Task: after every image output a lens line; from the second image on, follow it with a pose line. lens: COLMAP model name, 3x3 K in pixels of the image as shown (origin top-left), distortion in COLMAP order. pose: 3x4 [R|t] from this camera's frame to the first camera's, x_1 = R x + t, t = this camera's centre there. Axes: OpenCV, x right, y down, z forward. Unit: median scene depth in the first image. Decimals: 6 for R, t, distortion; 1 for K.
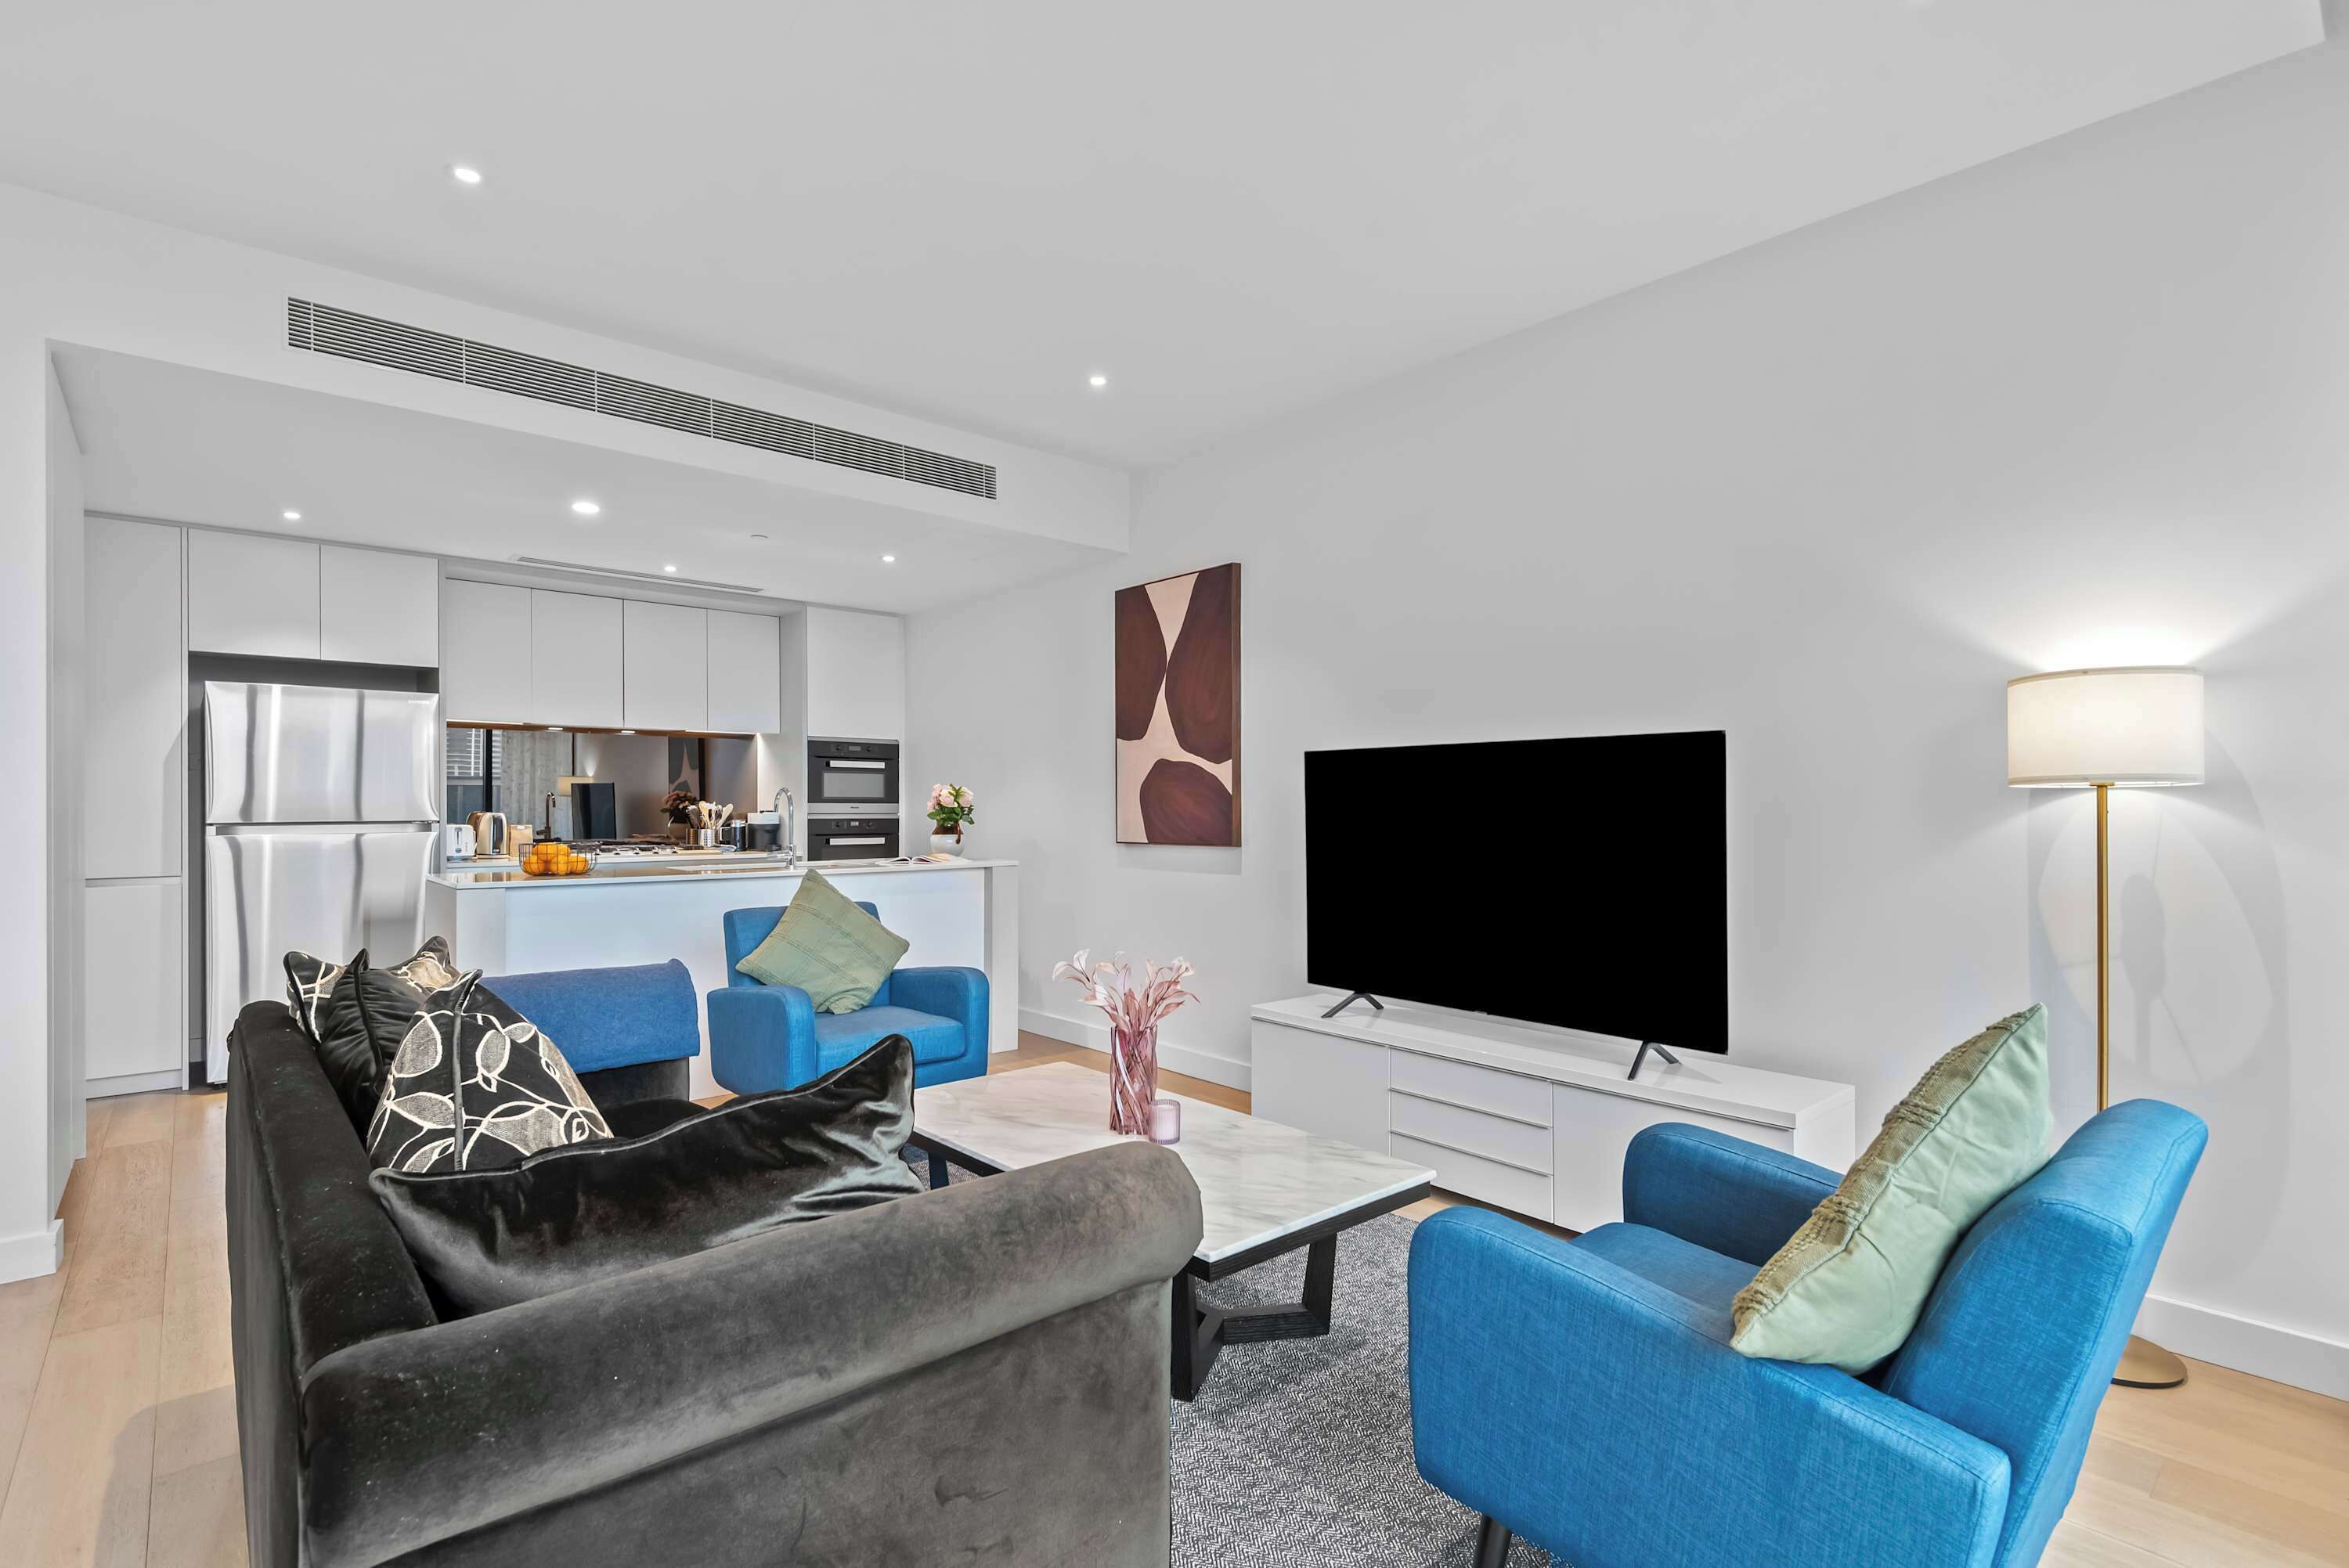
lens RADIAL K [[1098.7, 0, 1180.5], [0, 1098.7, 816.8], [0, 0, 1]] dist [-0.000271, -0.000511]
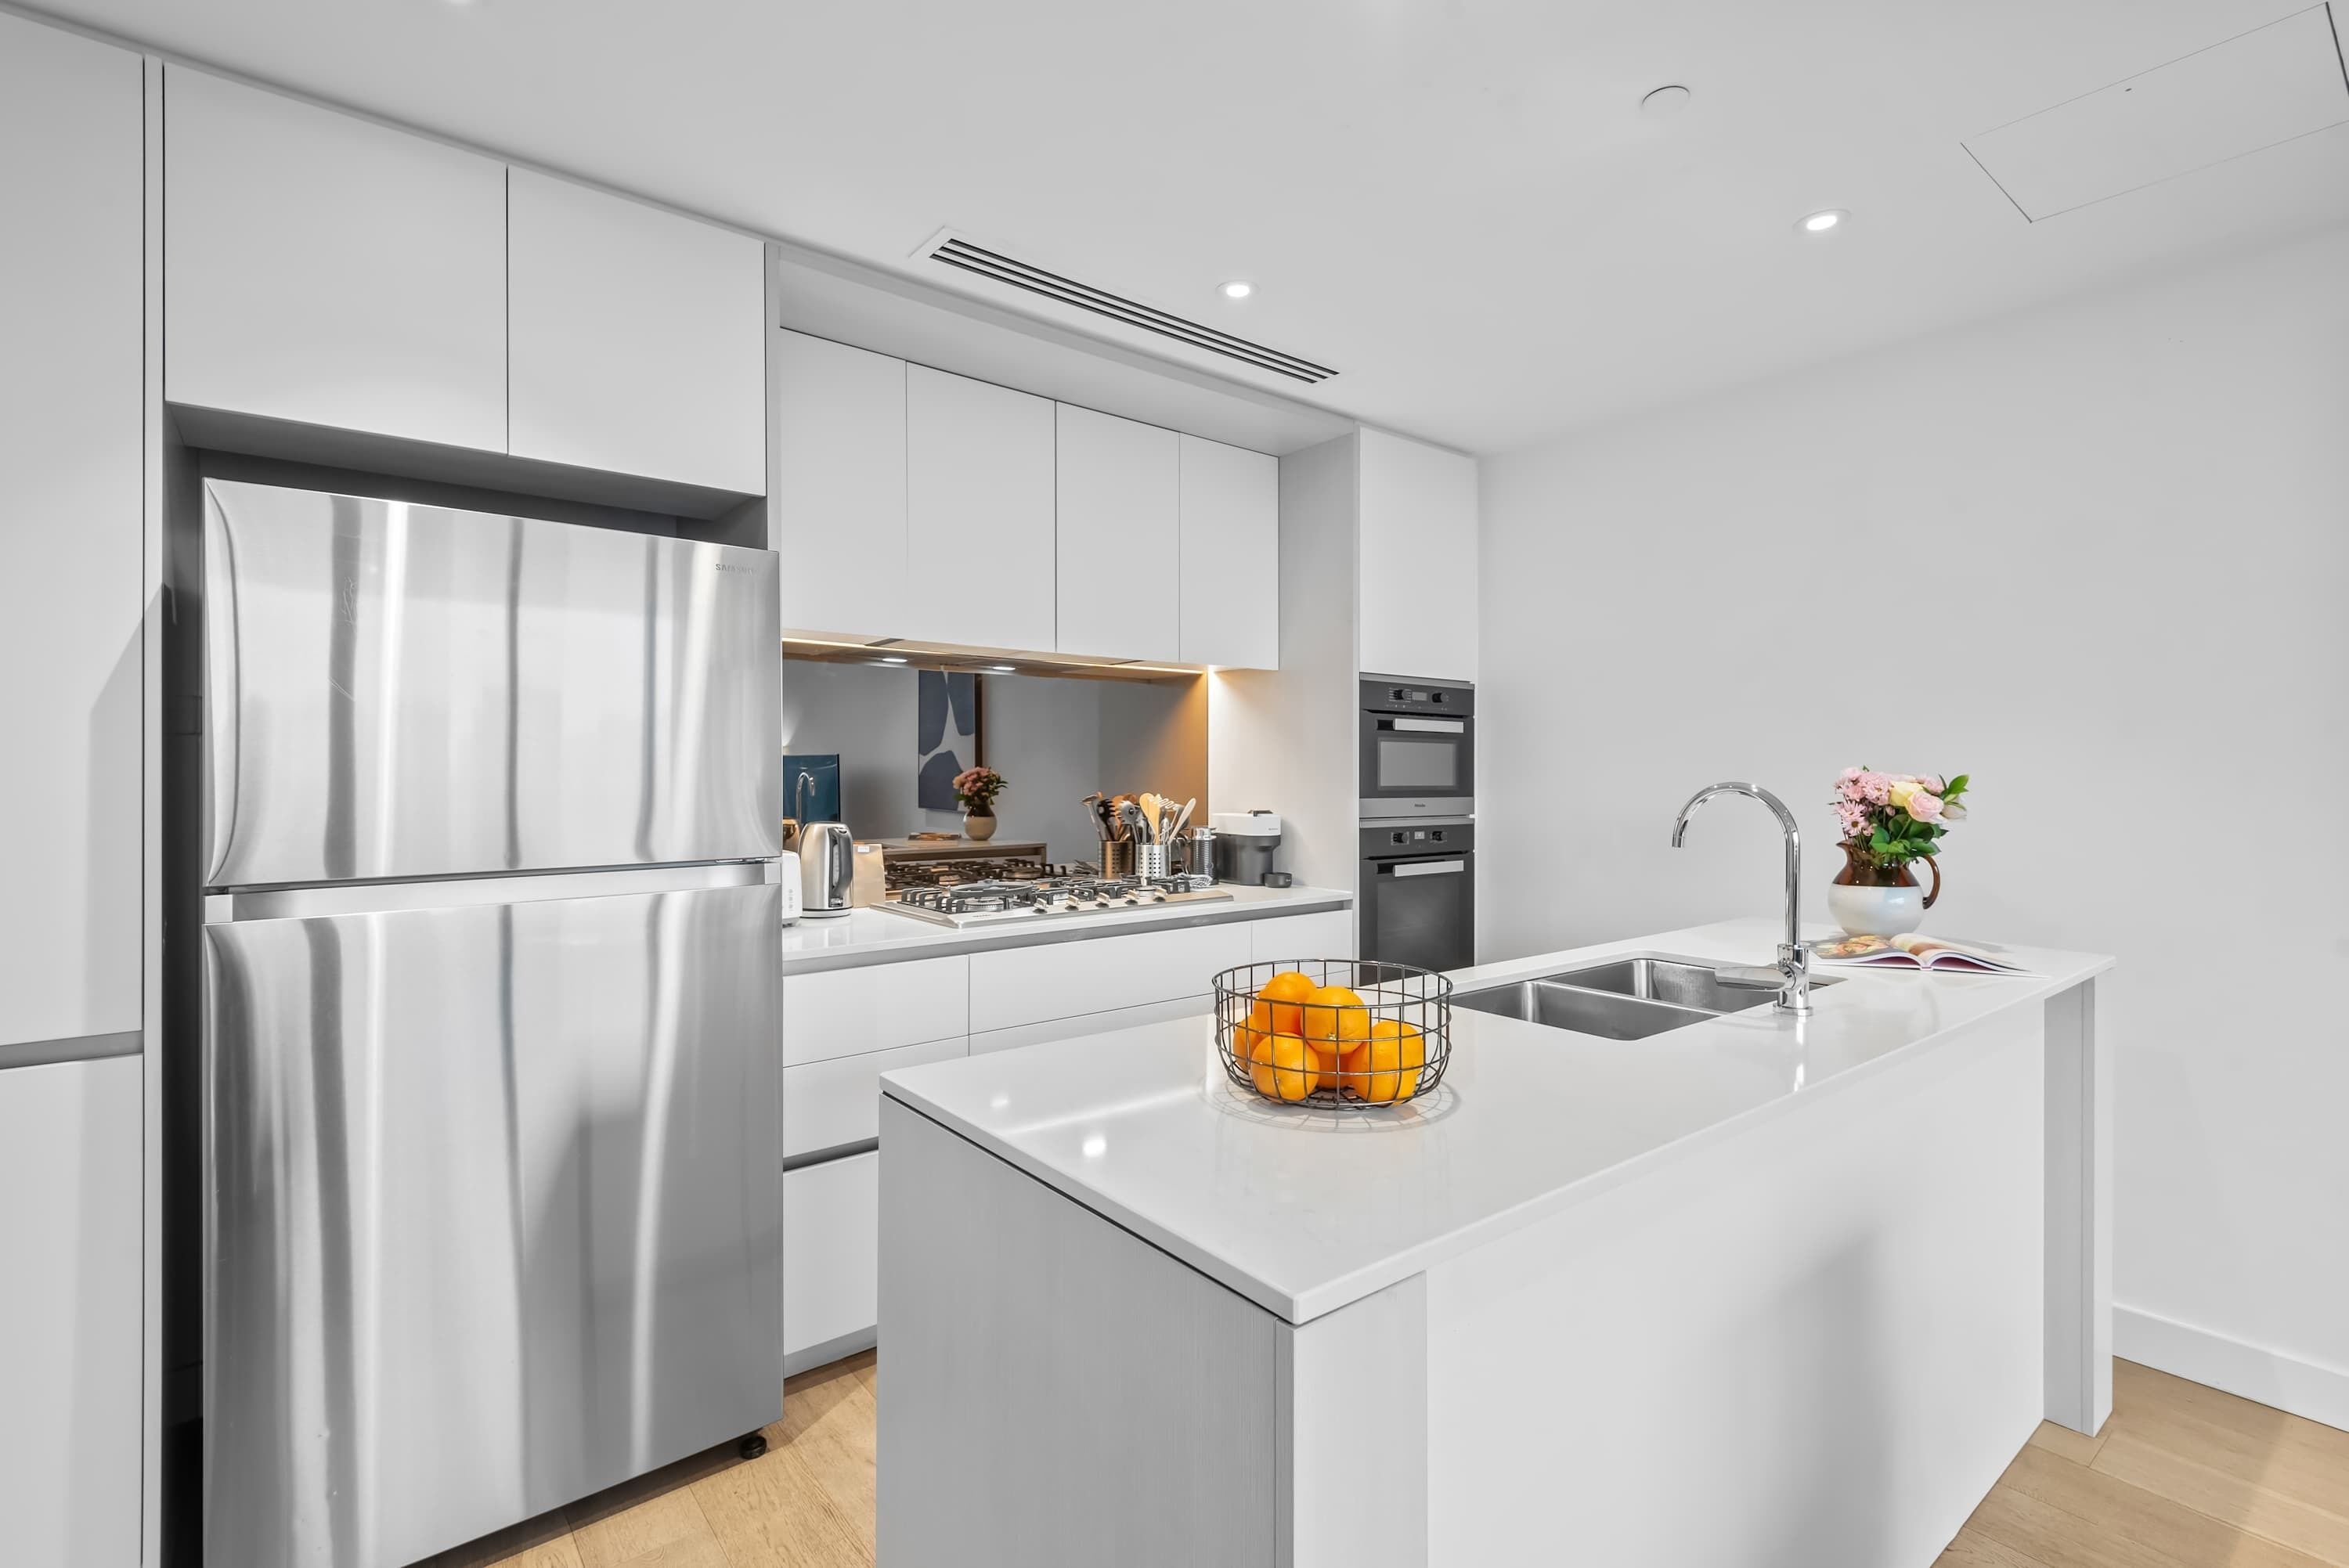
lens RADIAL K [[1064.8, 0, 1174.5], [0, 1064.8, 784.0], [0, 0, 1]] dist [0.001474, 0.000093]
pose [[0.997388, 0.004865, -0.072069, -0.454215], [-0.004696, 0.999986, 0.002517, -0.023550], [0.072080, -0.002172, 0.997396, 0.559192]]
